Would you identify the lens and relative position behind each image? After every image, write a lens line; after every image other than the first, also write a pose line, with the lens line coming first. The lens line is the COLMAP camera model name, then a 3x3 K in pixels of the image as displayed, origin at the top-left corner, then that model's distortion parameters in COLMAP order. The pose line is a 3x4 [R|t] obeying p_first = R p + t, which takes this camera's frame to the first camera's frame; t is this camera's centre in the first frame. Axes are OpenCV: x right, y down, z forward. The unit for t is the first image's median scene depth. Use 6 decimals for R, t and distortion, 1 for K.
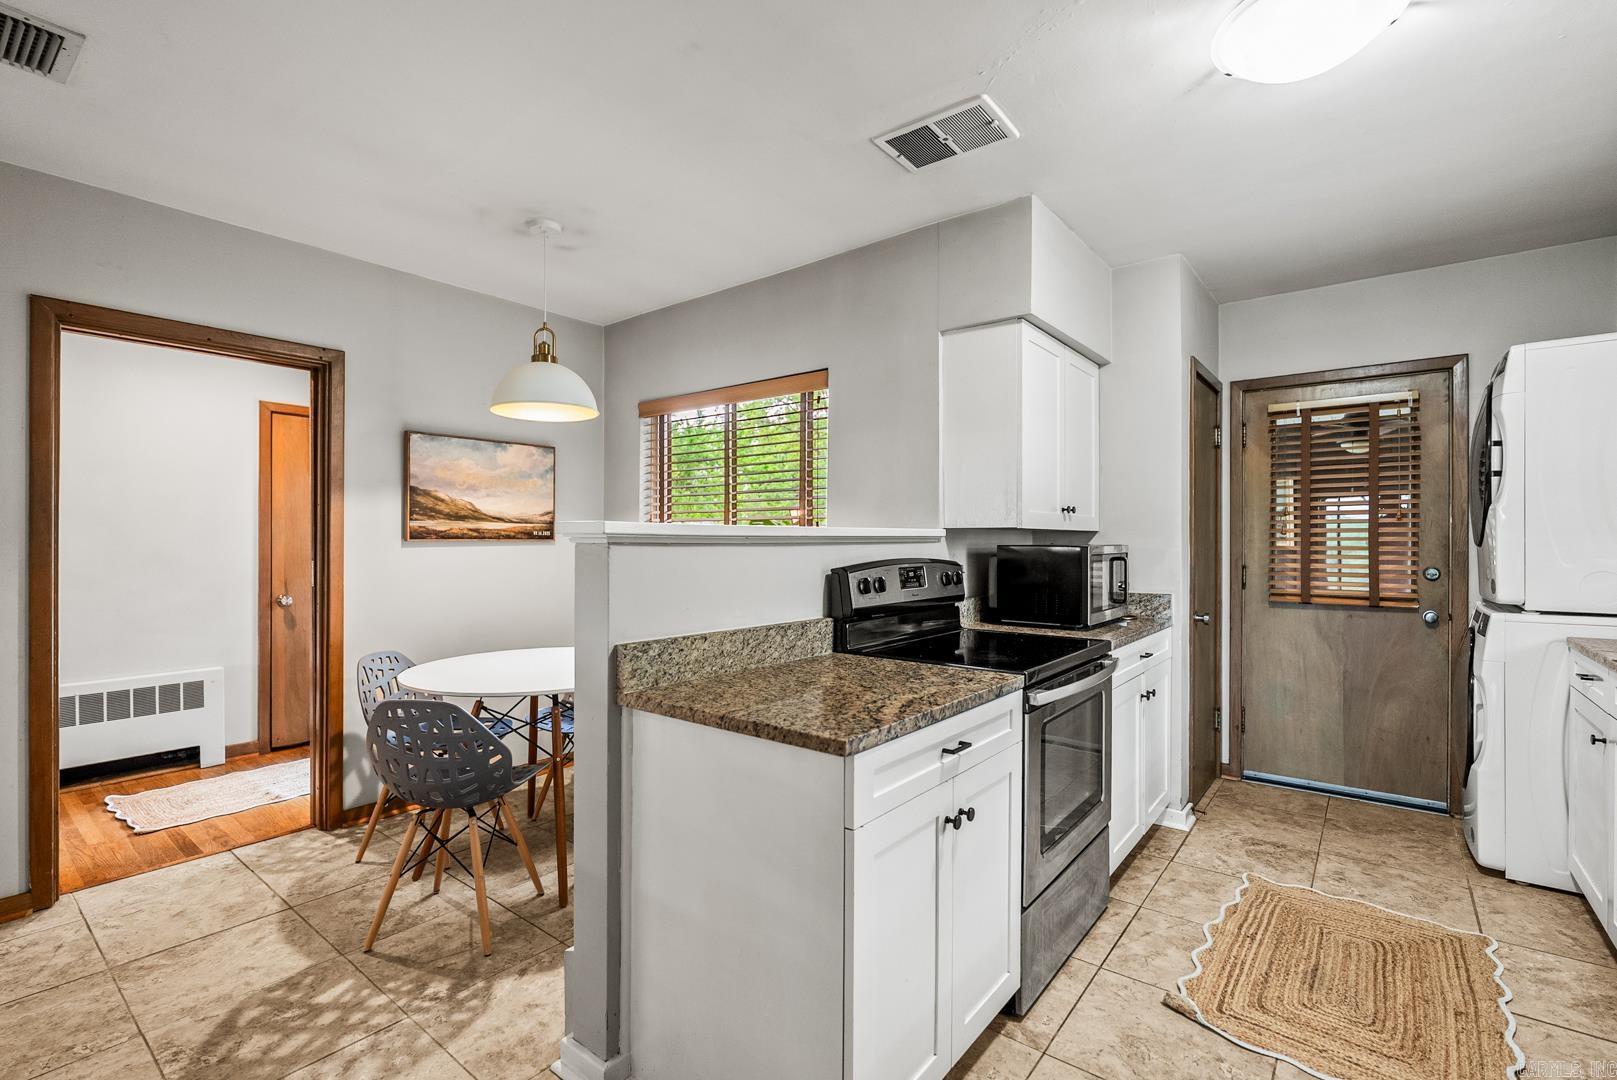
lens RADIAL K [[727.4, 0, 796.2], [0, 727.4, 543.0], [0, 0, 1]] dist [-0.001158, 0.000224]
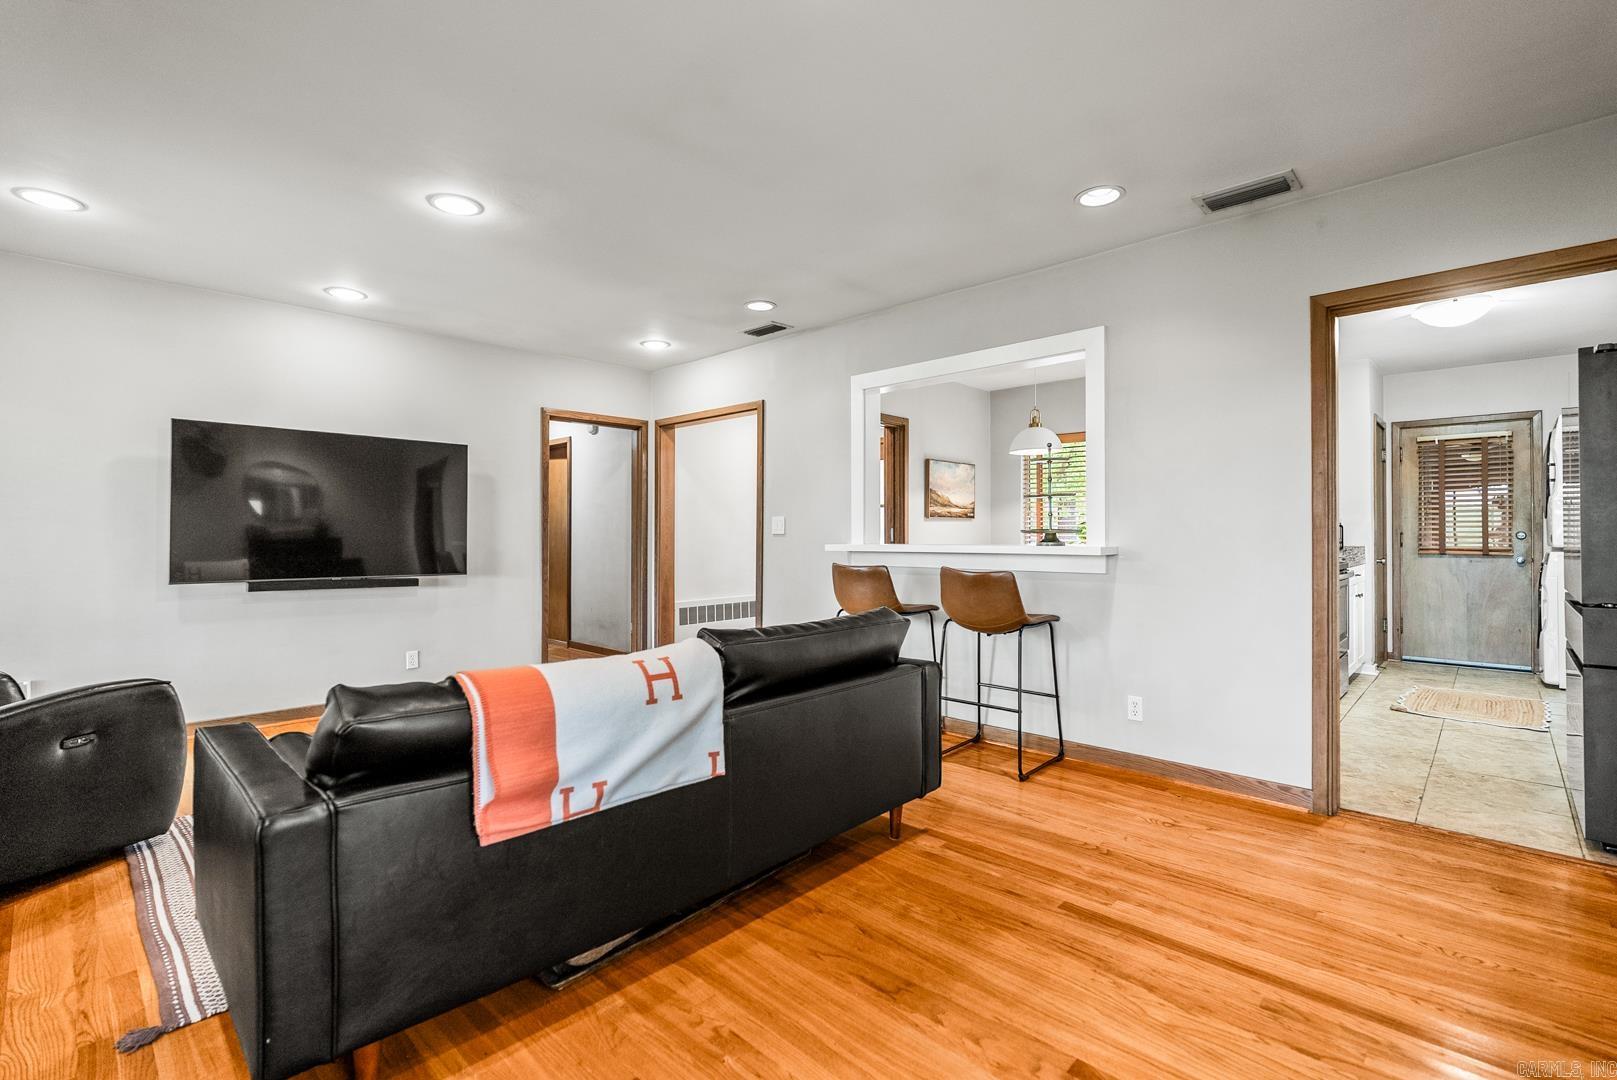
lens RADIAL K [[727.4, 0, 800.8], [0, 727.4, 526.3], [0, 0, 1]] dist [-0.001158, 0.000224]
pose [[0.996323, -0.001531, -0.085664, -0.678152], [0.000857, 0.999968, -0.007898, 0.031781], [0.085673, 0.007795, 0.996293, -0.860289]]
